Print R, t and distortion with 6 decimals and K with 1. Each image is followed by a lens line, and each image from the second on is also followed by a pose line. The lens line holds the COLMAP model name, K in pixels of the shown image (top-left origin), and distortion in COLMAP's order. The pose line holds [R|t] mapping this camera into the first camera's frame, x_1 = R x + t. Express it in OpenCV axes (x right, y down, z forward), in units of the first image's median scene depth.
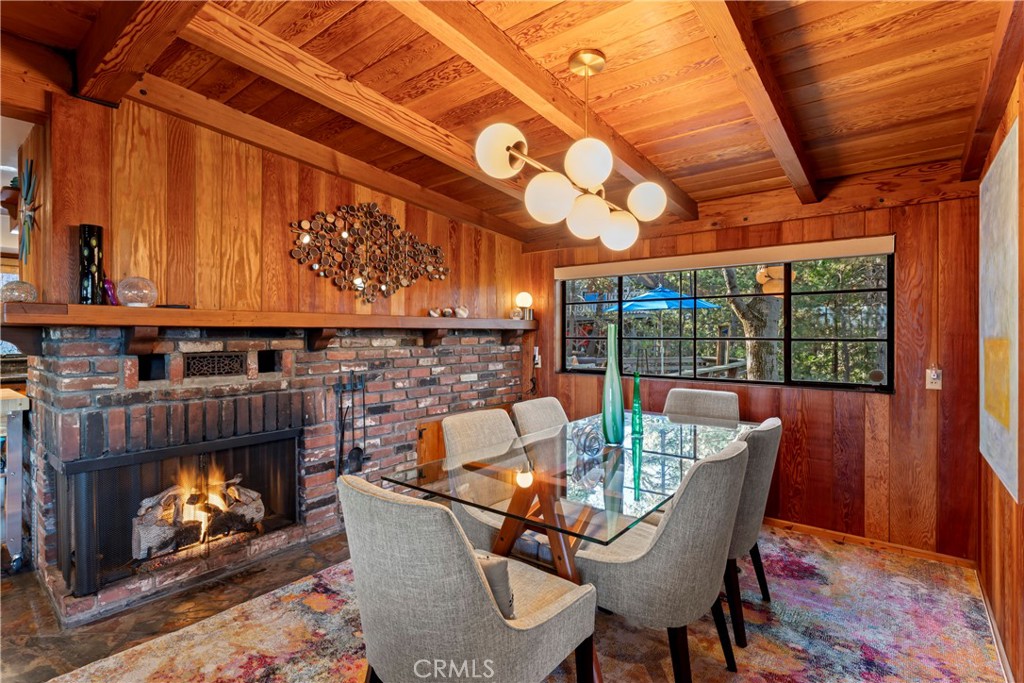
lens RADIAL K [[486.6, 0, 508.5], [0, 486.6, 340.0], [0, 0, 1]] dist [-0.002326, 0.000247]
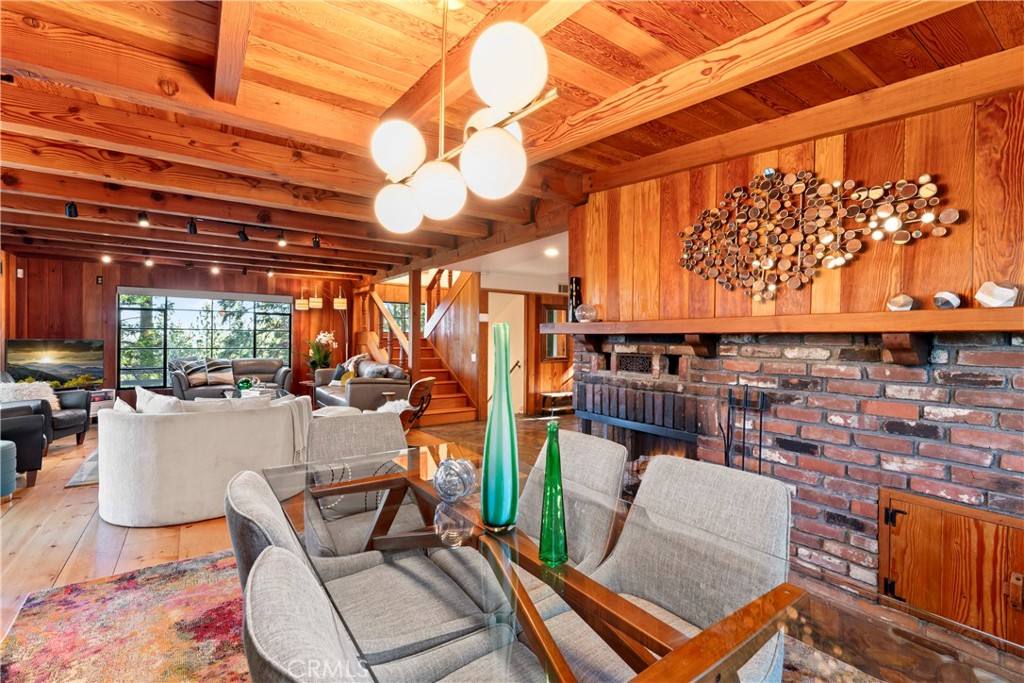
lens RADIAL K [[470.4, 0, 522.0], [0, 470.4, 342.7], [0, 0, 1]] dist [-0.005667, 0.001550]
pose [[-0.273426, 0.010655, -0.961834, 0.568227], [-0.017532, 0.999717, 0.016058, -0.015613], [0.961733, 0.021253, -0.273162, 0.881257]]
